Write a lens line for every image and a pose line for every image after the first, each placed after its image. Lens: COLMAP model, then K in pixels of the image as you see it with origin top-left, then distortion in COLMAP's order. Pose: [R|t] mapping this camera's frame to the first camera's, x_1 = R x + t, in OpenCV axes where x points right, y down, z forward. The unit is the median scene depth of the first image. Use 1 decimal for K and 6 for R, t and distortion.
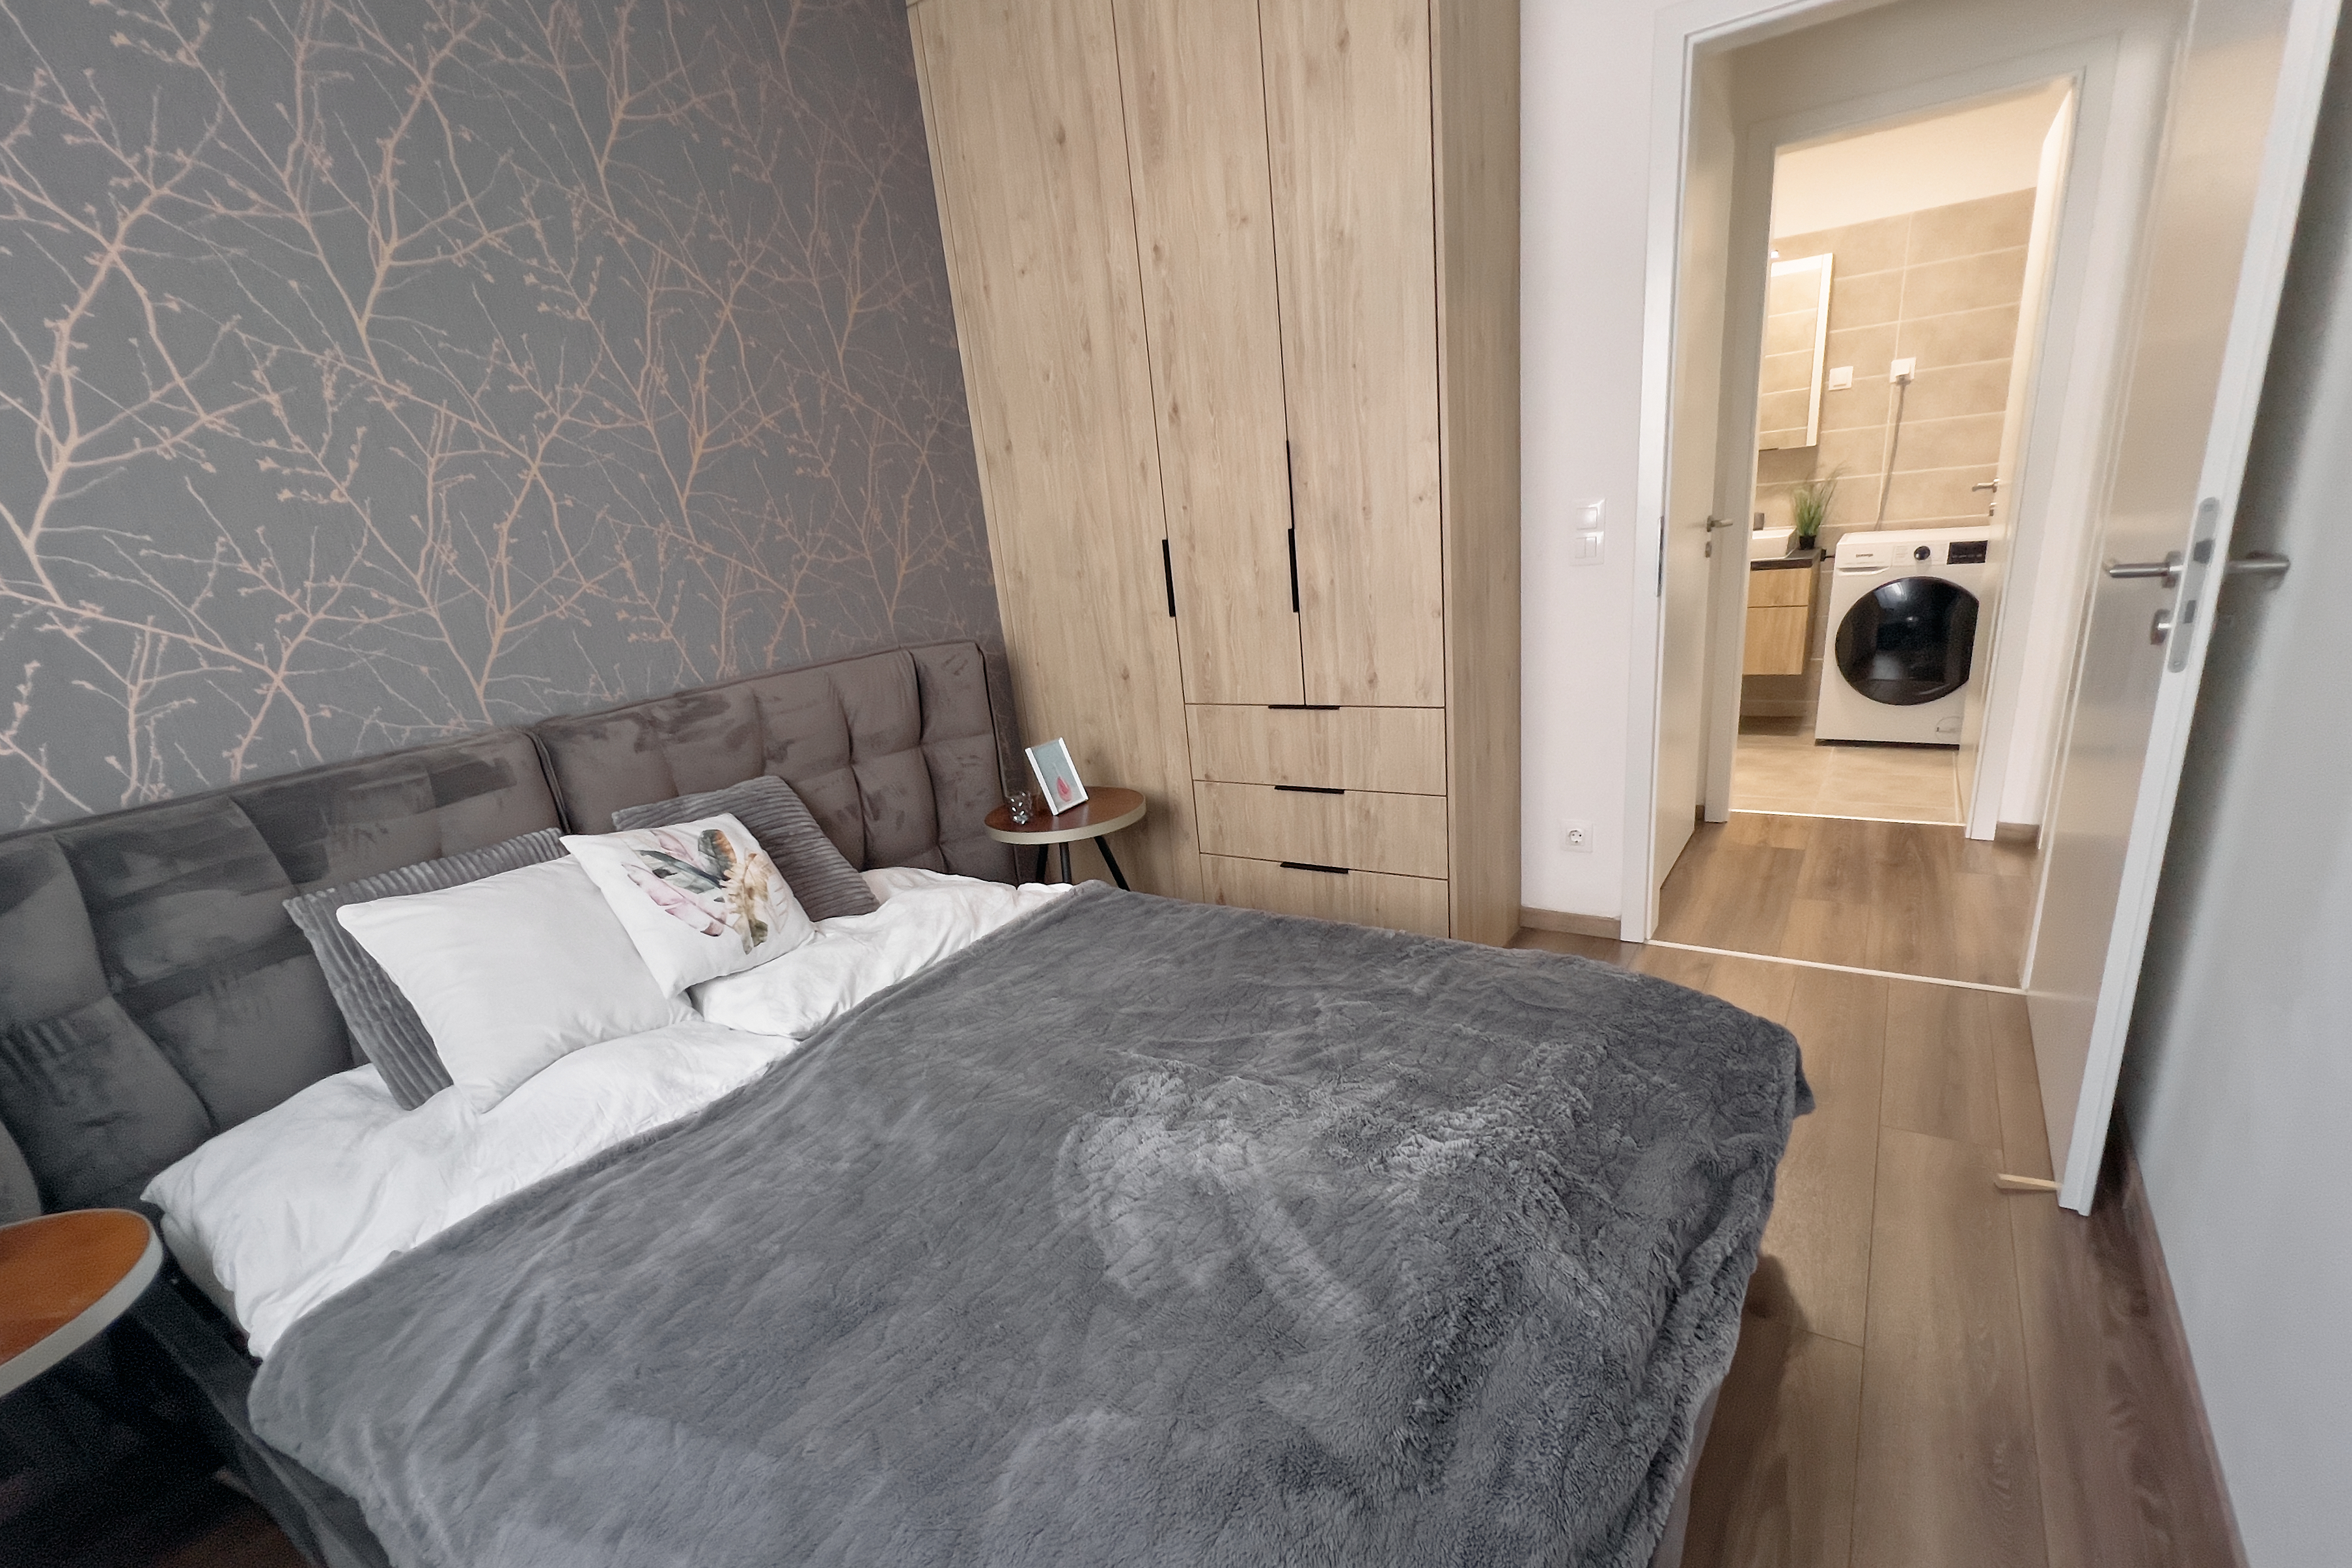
lens RADIAL K [[1039.5, 0, 1206.0], [0, 1039.5, 871.2], [0, 0, 1]] dist [-0.001147, -0.000147]
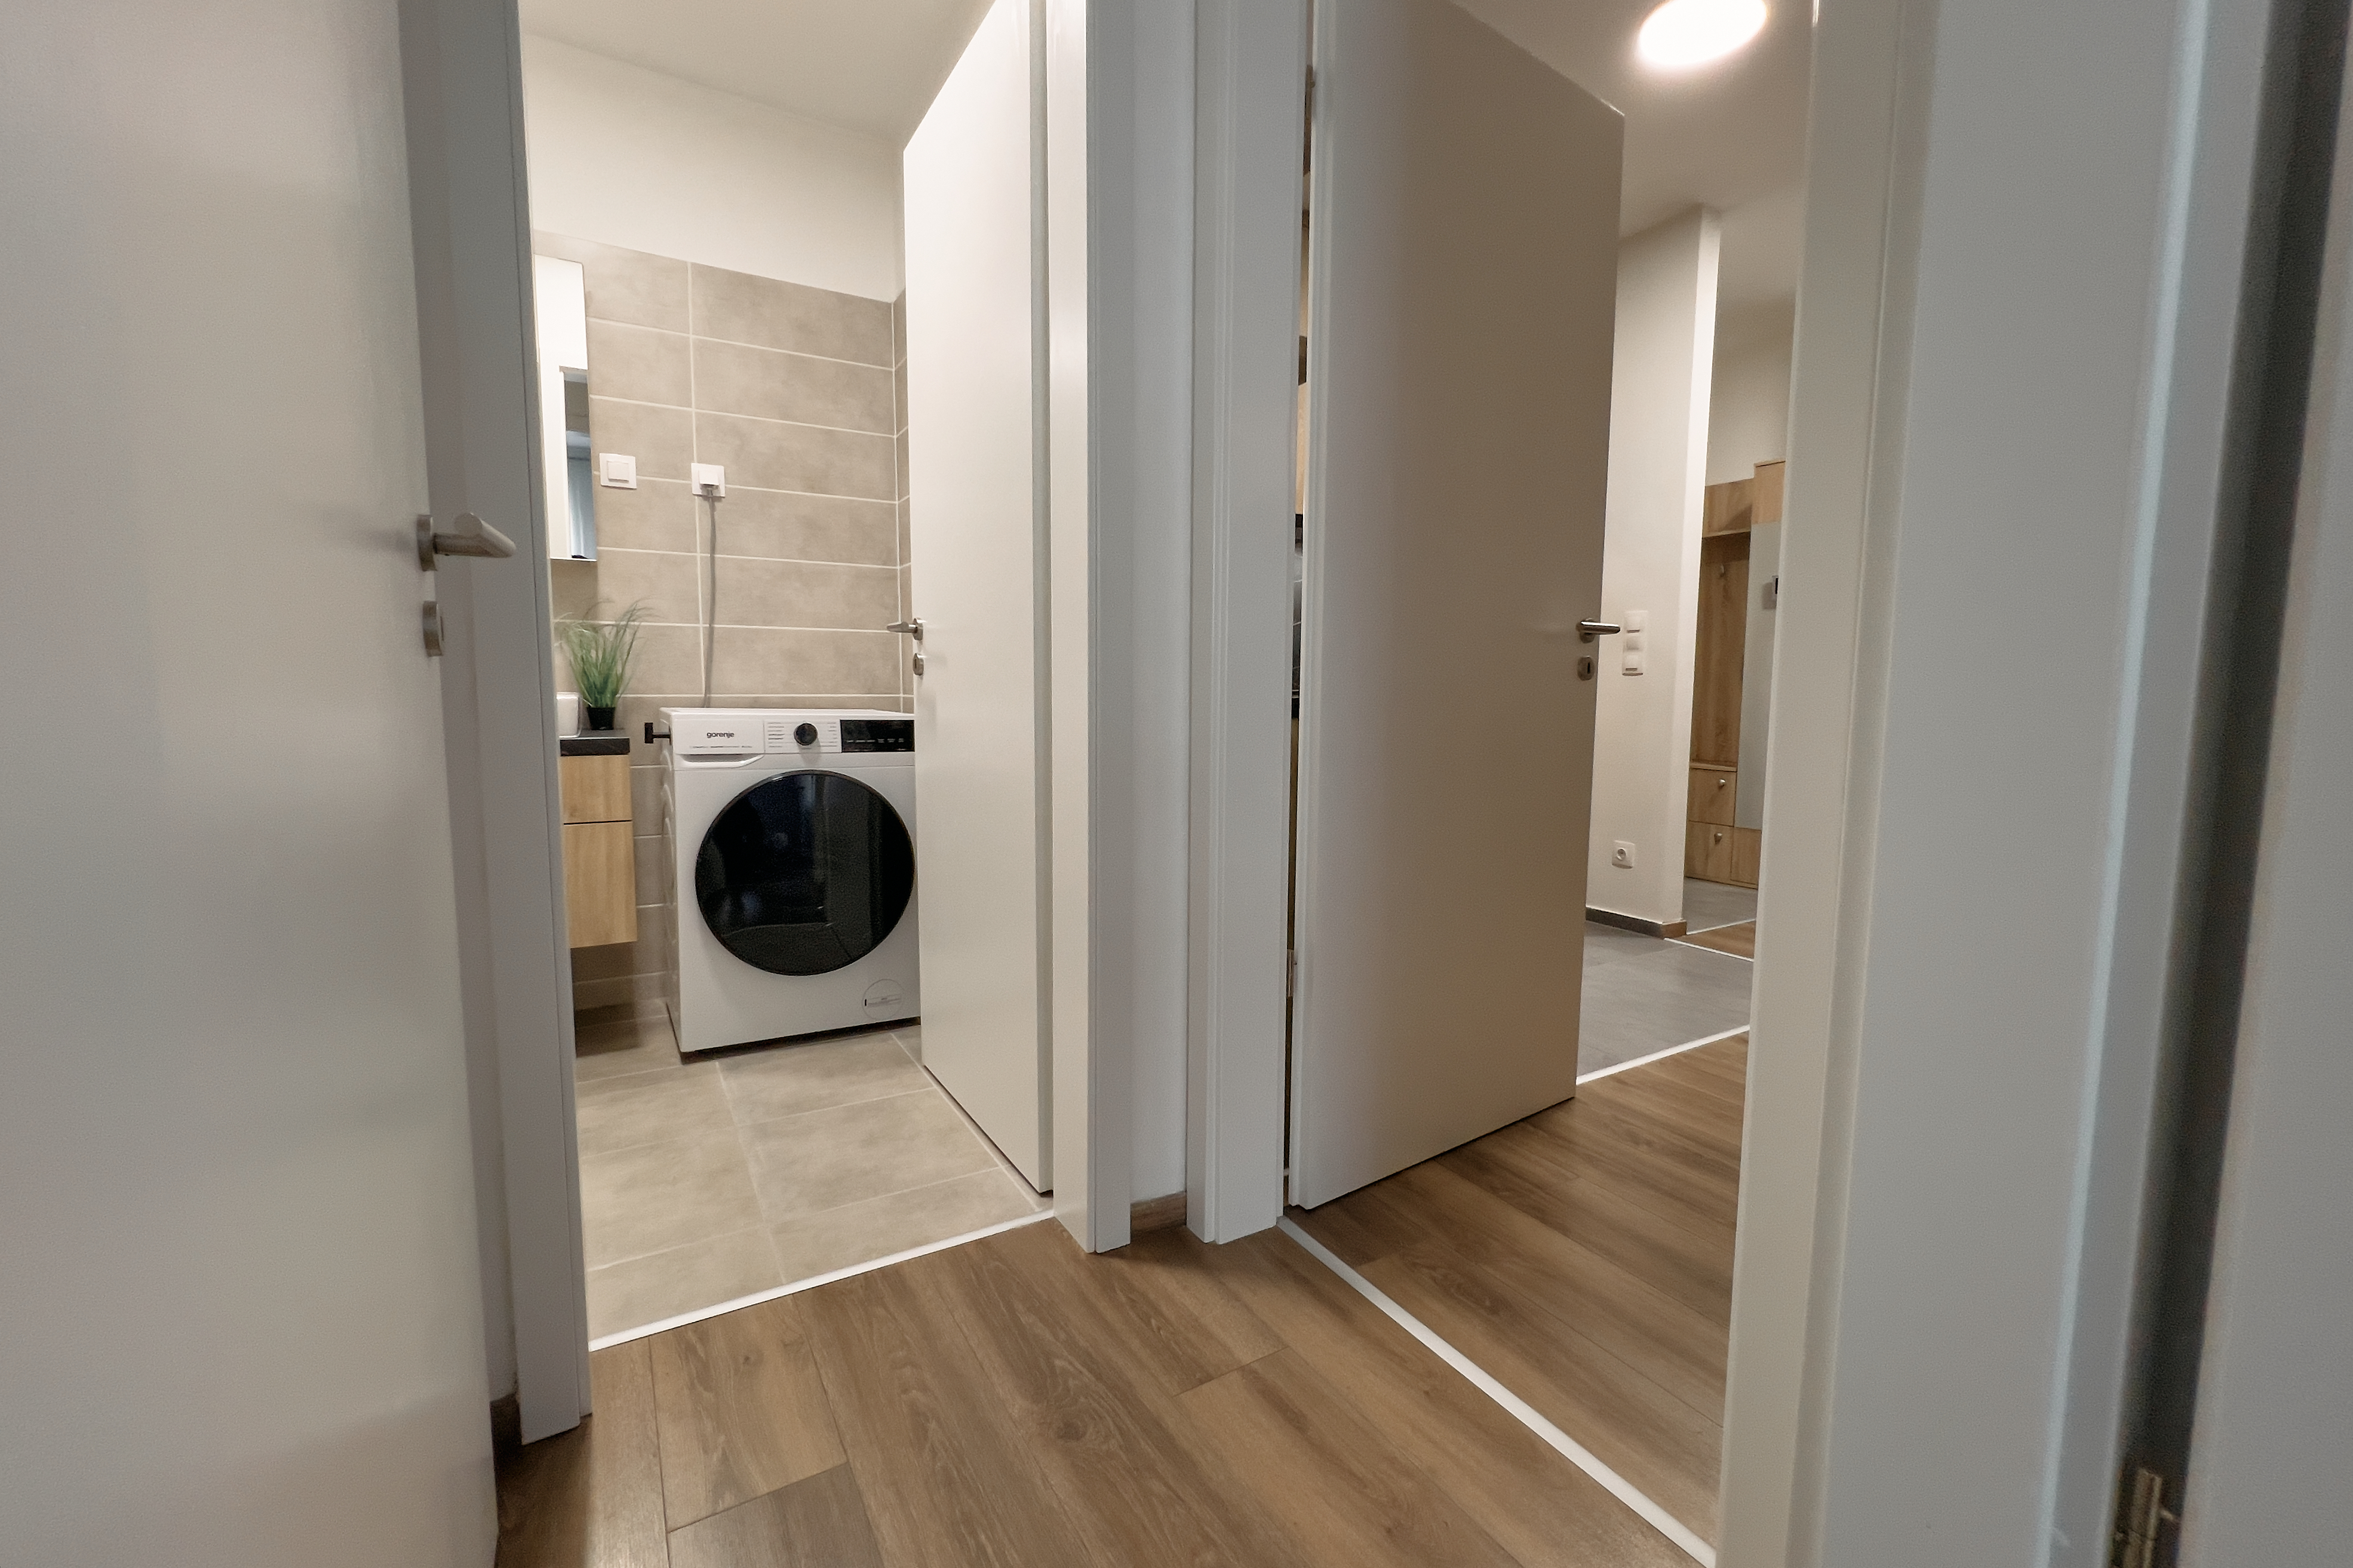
lens RADIAL K [[974.5, 0, 1171.3], [0, 974.5, 779.4], [0, 0, 1]] dist [-0.001120, -0.000034]
pose [[0.450738, 0.014710, 0.892535, 0.244783], [0.247979, 0.958445, -0.141029, -0.132198], [-0.857520, 0.284897, 0.428360, 0.526235]]
